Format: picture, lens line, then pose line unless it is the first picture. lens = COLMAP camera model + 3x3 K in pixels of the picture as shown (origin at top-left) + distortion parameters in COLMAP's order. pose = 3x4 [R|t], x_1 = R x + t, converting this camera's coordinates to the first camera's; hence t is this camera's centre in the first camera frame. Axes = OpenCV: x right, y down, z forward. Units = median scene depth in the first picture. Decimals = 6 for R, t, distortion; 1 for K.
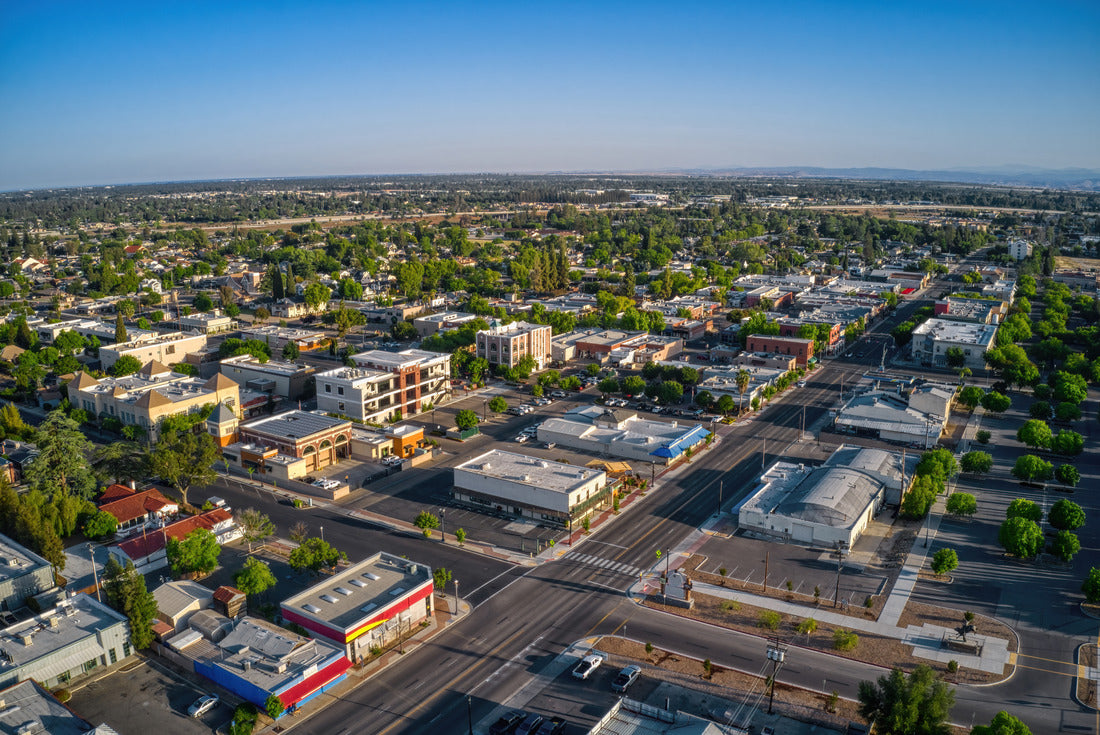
lens RADIAL K [[875.9, 0, 550.0], [0, 875.9, 367.5], [0, 0, 1]] dist [-0.177222, 0.002340]
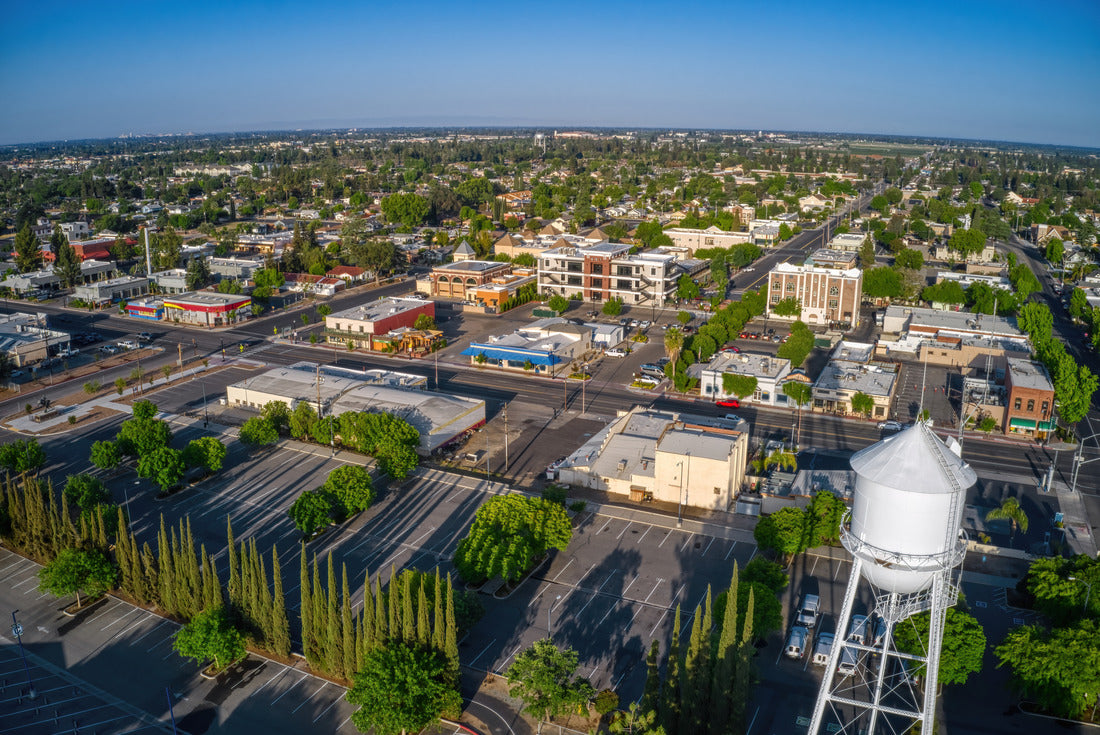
lens RADIAL K [[875.9, 0, 550.0], [0, 875.9, 367.5], [0, 0, 1]] dist [-0.177222, 0.002340]
pose [[0.115889, 0.274253, -0.954649, 1.029551], [-0.223199, 0.943735, 0.244023, -0.138035], [0.967860, 0.184797, 0.170581, 0.858492]]
